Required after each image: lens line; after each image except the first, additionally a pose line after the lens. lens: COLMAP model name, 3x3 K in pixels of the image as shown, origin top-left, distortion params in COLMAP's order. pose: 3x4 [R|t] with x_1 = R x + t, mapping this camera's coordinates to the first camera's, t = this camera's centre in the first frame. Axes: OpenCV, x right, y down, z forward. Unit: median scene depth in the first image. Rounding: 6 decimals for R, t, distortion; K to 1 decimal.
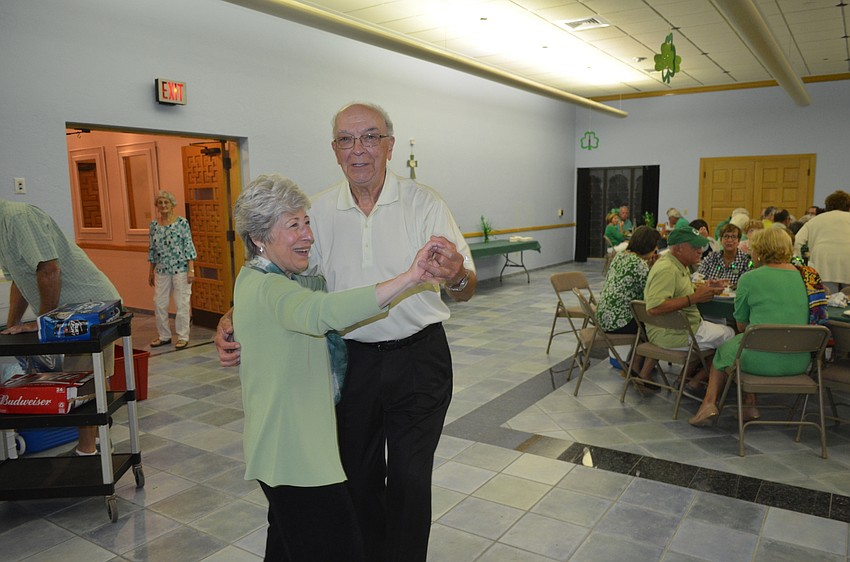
lens RADIAL K [[636.8, 0, 426.1], [0, 636.8, 281.8], [0, 0, 1]] dist [-0.013086, 0.002410]
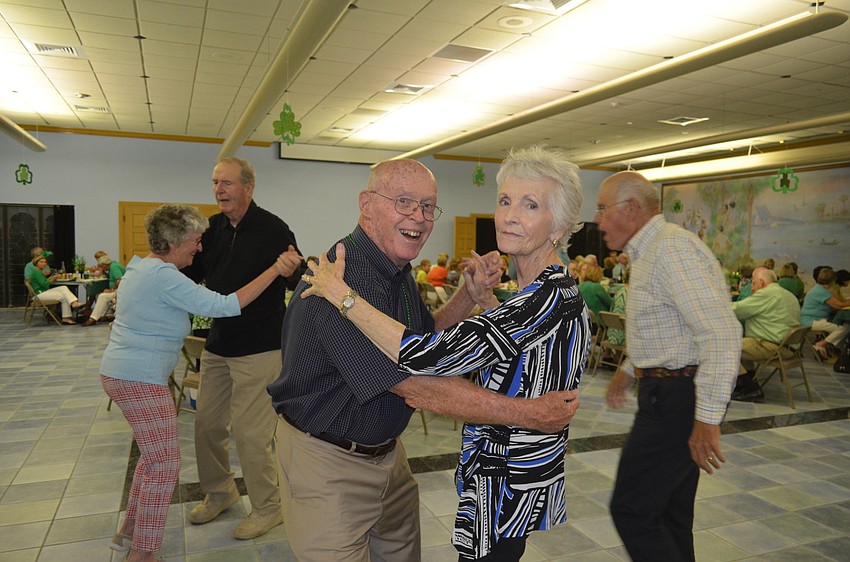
lens RADIAL K [[636.8, 0, 426.4], [0, 636.8, 283.5], [0, 0, 1]] dist [-0.013086, 0.002410]
pose [[0.559126, -0.034269, 0.828374, -0.396567], [0.088068, 0.995947, -0.018242, -0.013704], [-0.824392, 0.083153, 0.559878, 0.145162]]
